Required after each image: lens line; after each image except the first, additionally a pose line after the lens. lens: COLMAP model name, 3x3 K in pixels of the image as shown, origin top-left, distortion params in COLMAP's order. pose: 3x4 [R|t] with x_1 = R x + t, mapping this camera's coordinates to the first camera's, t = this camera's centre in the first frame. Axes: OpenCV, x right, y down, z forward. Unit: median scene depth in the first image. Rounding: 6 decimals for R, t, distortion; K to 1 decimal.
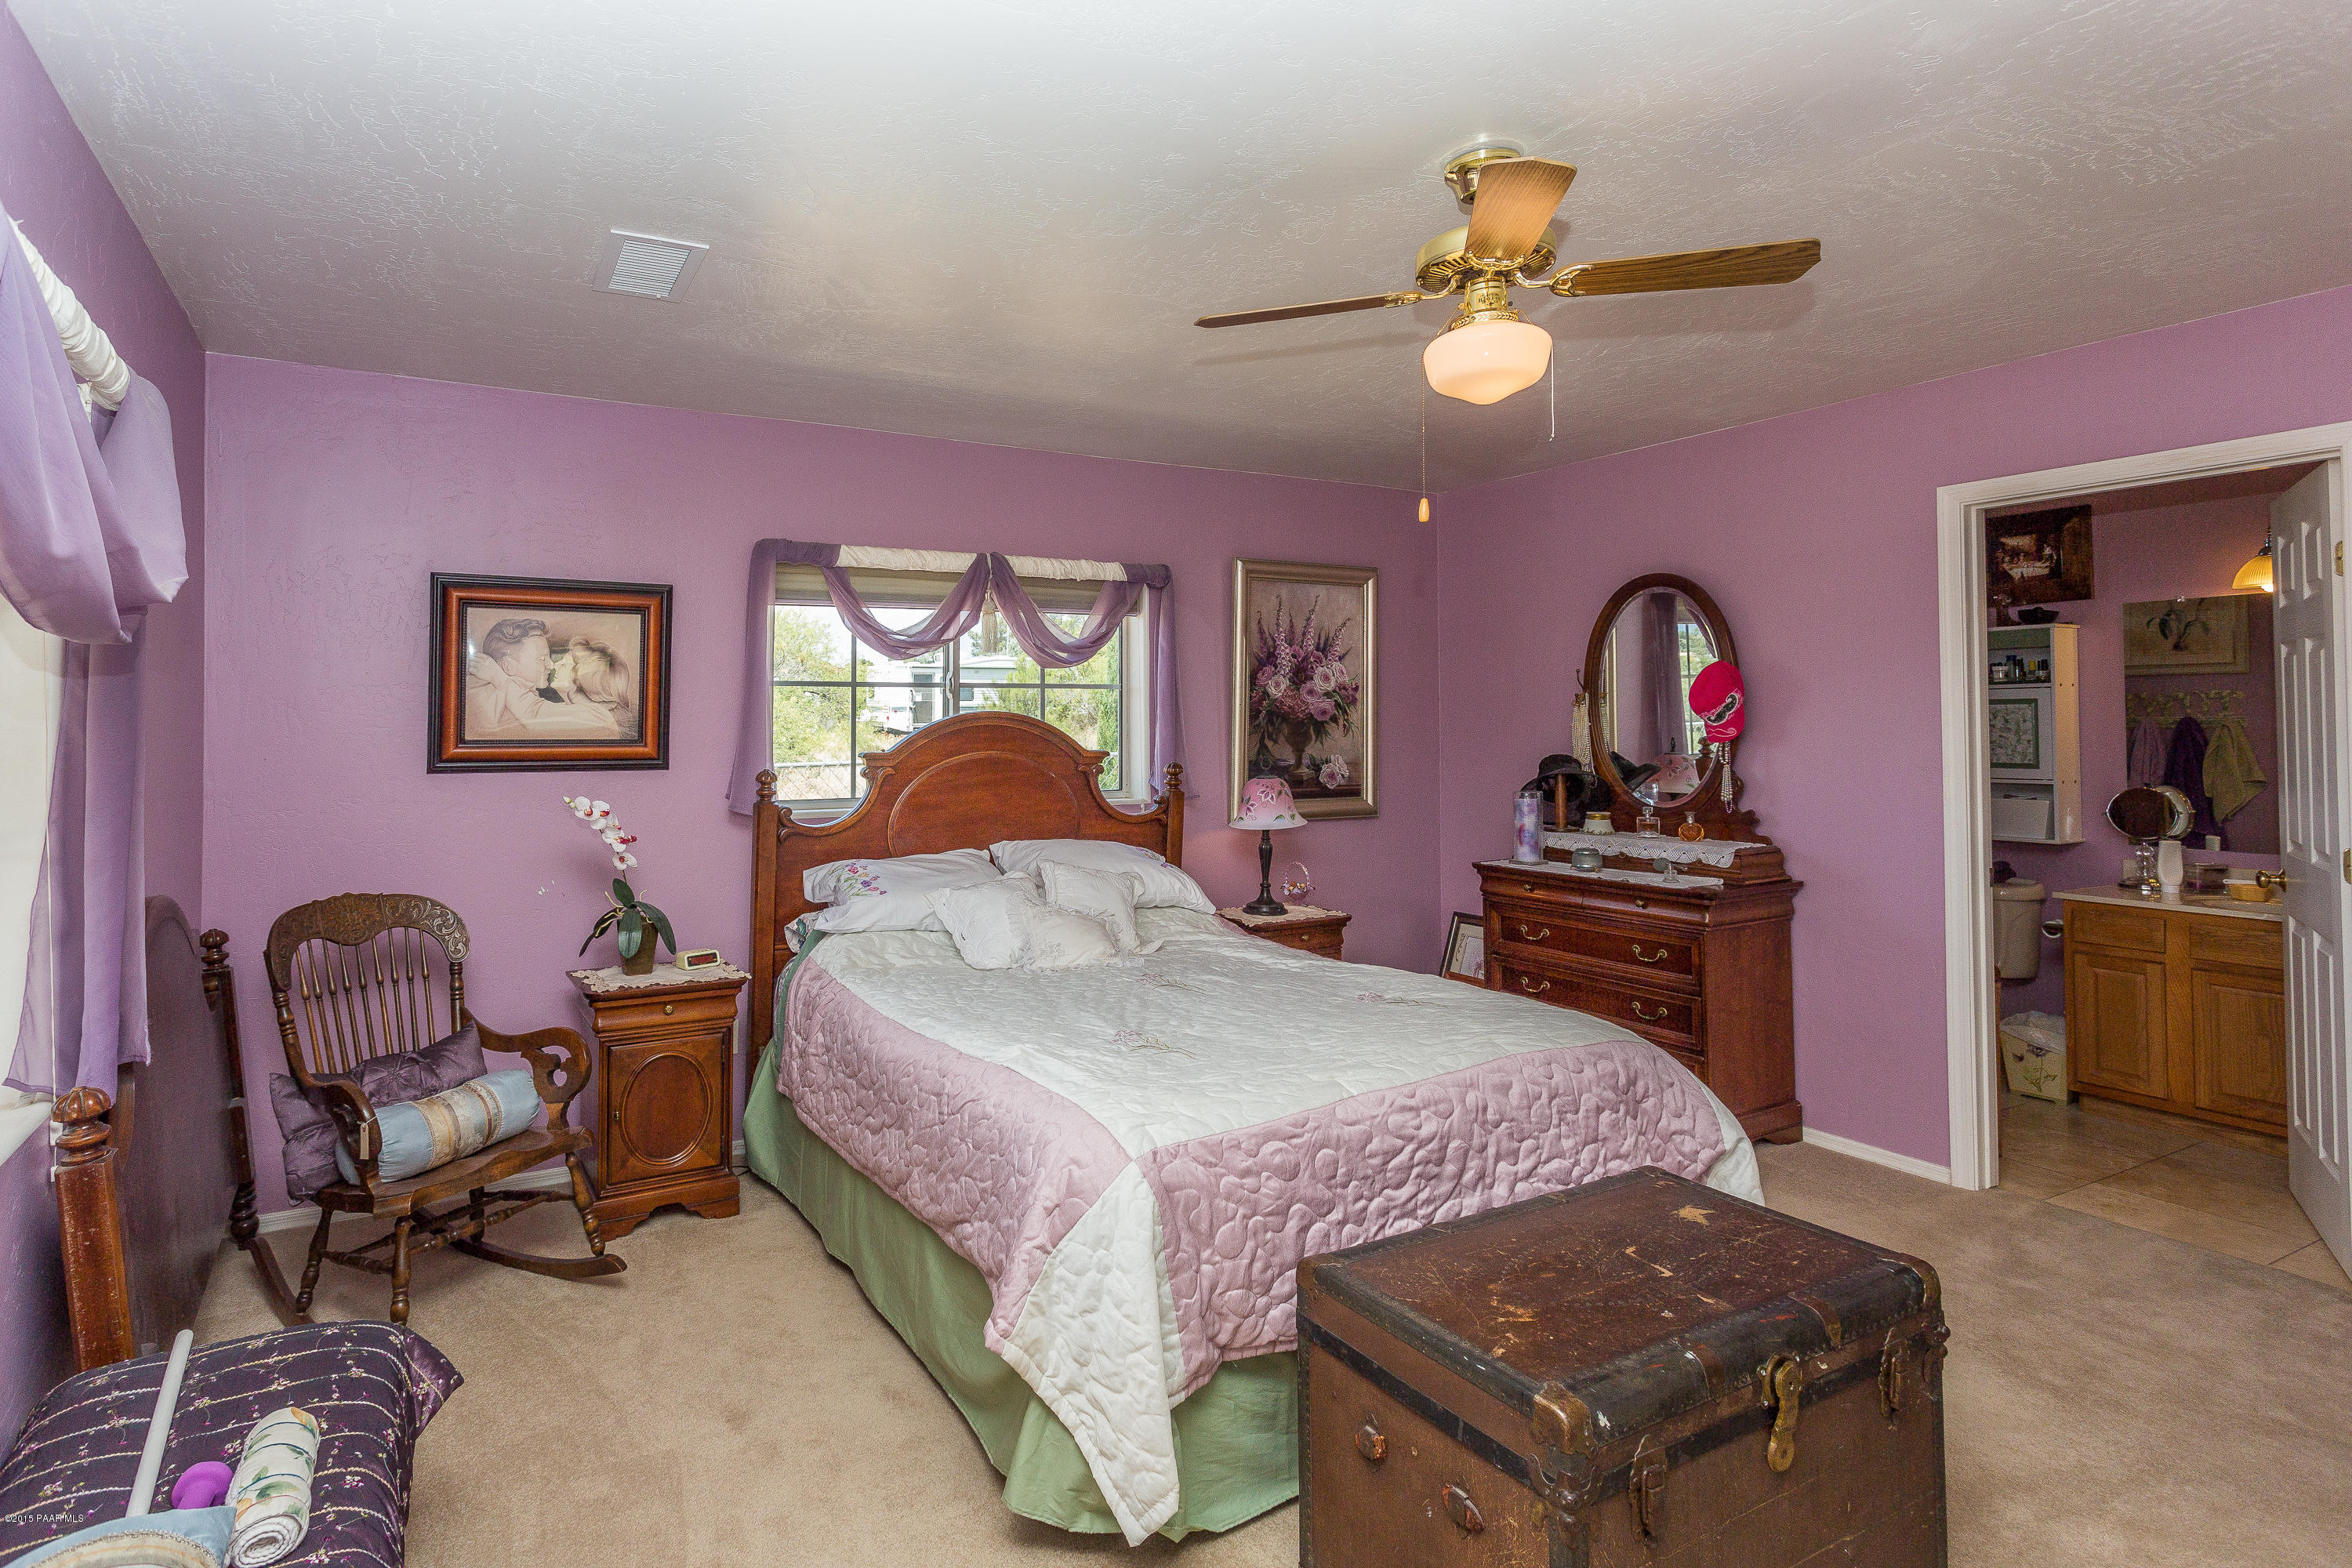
lens RADIAL K [[1159.0, 0, 1176.0], [0, 1159.0, 784.0], [0, 0, 1]] dist [0.004632, 0.000740]
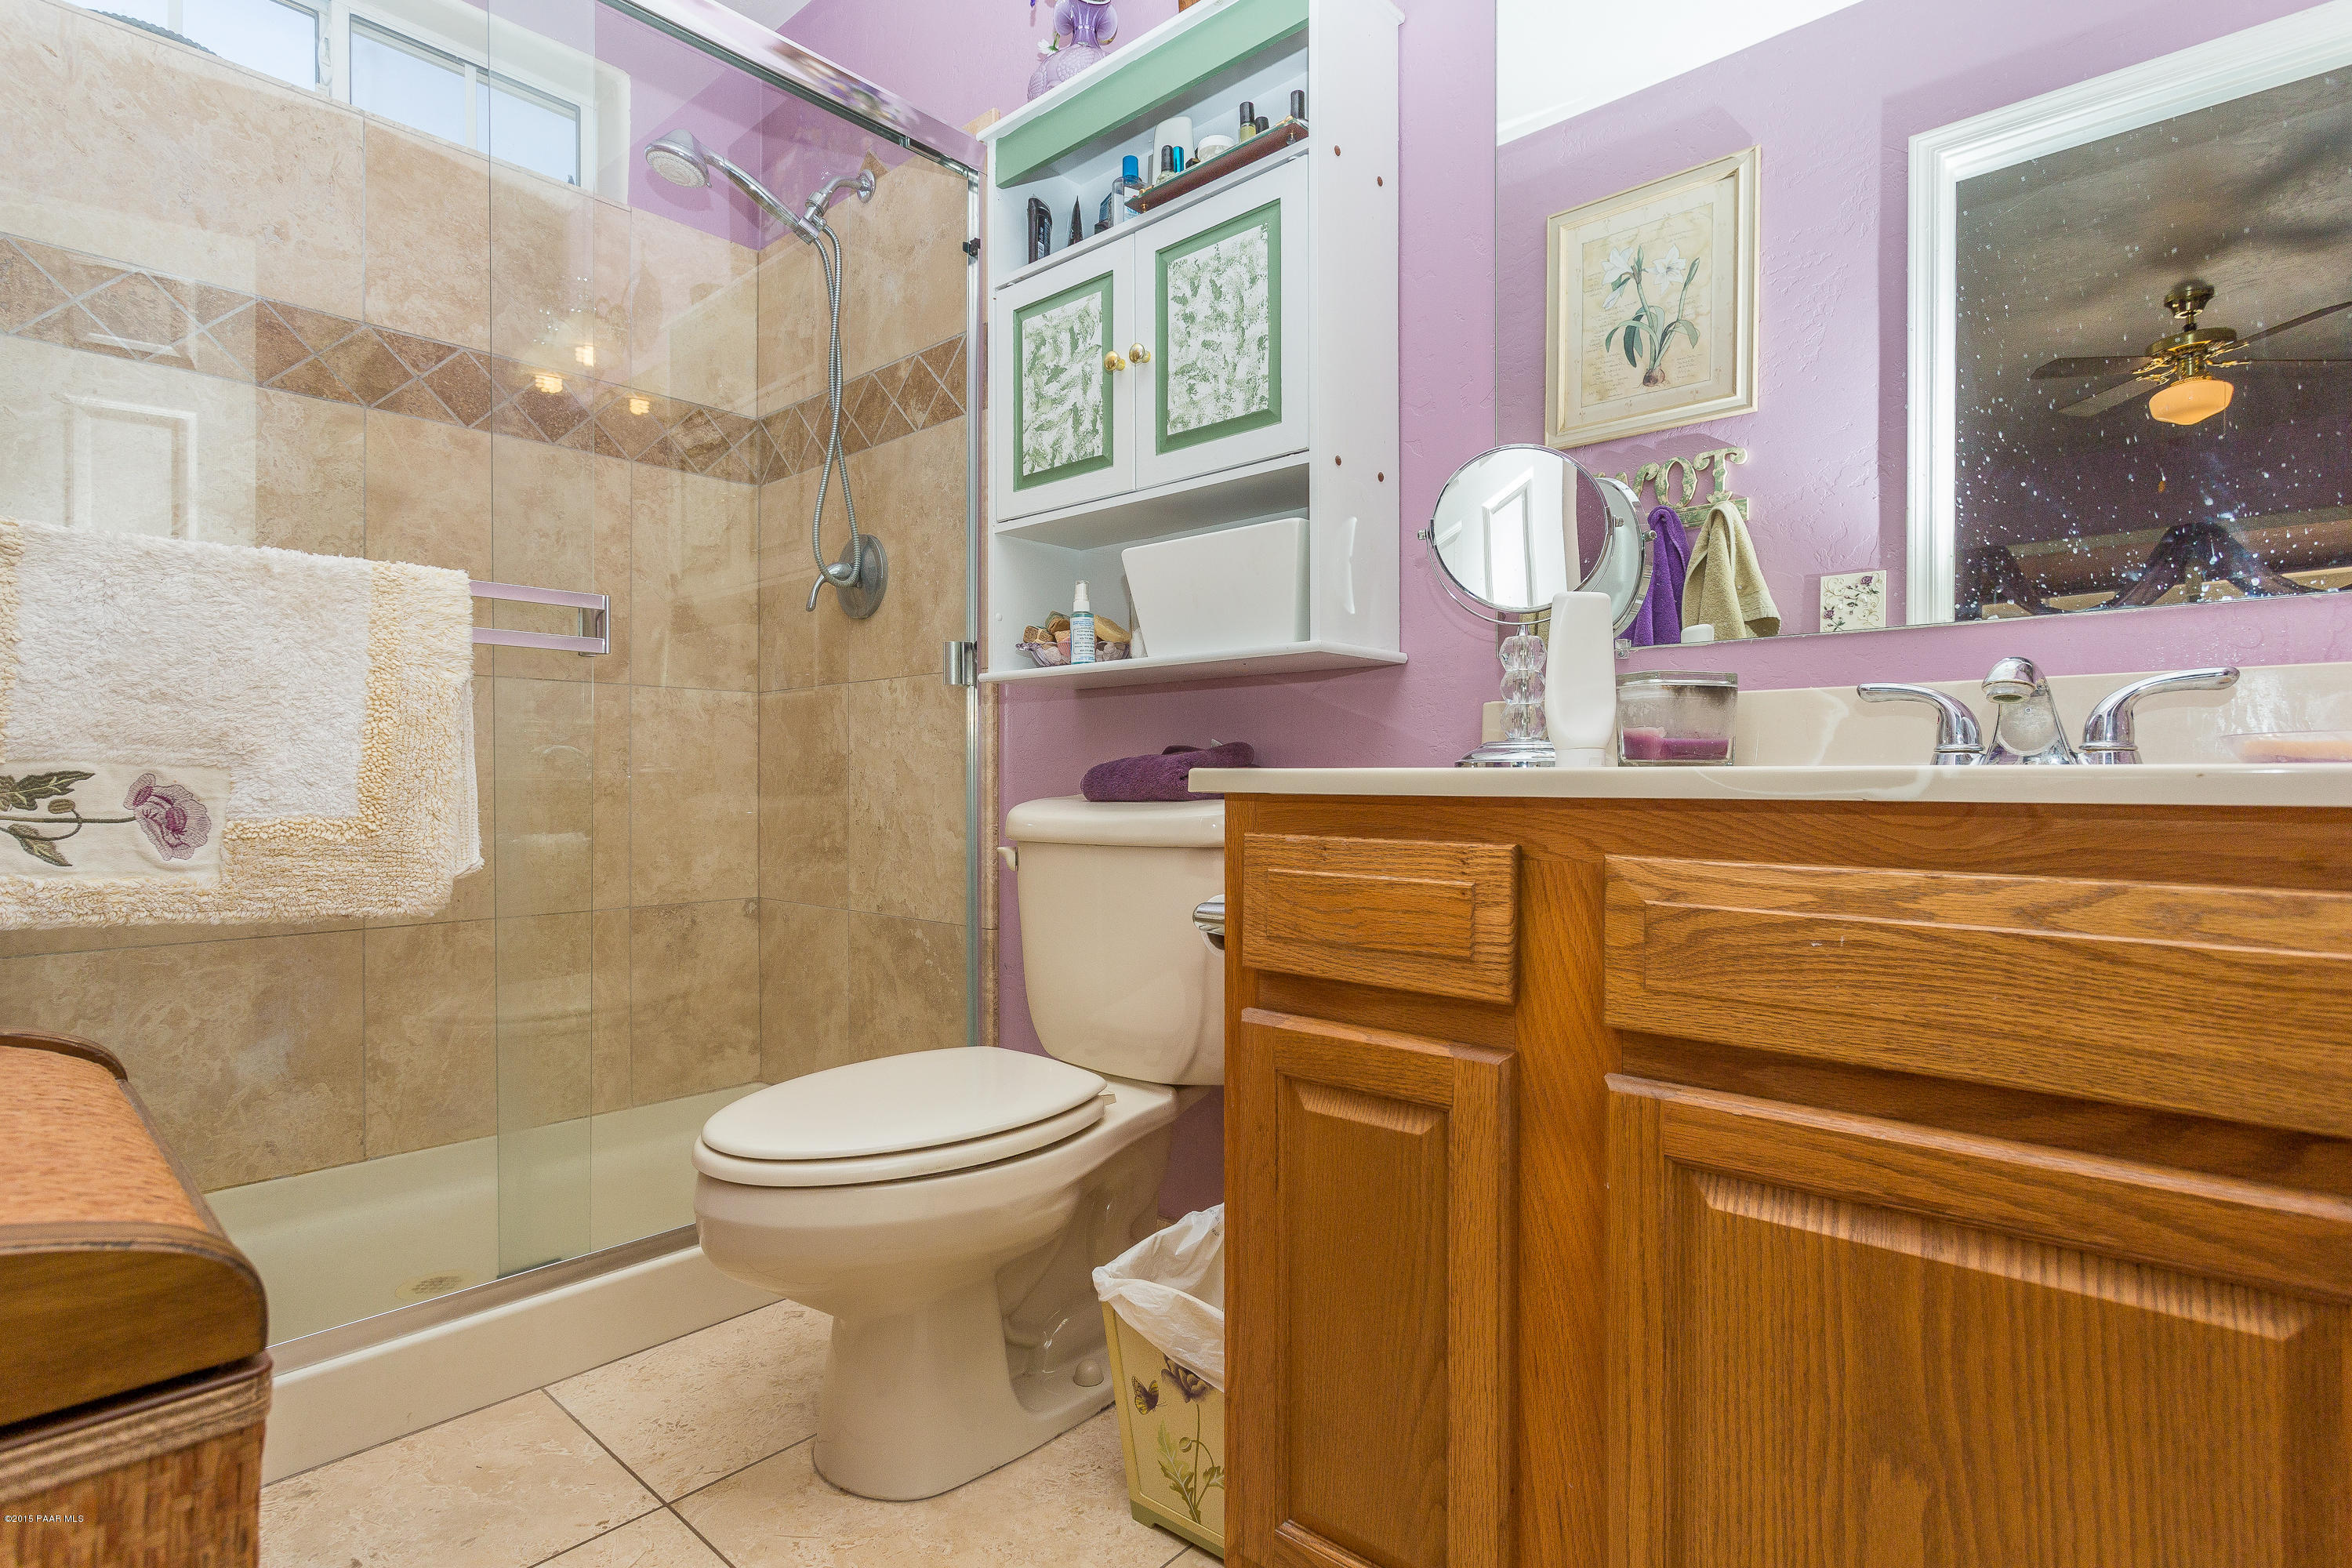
lens RADIAL K [[1159.0, 0, 1176.0], [0, 1159.0, 784.0], [0, 0, 1]] dist [0.004632, 0.000740]
pose [[0.951030, 0.015406, 0.308715, 0.605347], [-0.022149, 0.999586, 0.018348, 0.083653], [-0.308305, -0.024288, 0.950978, 0.682715]]
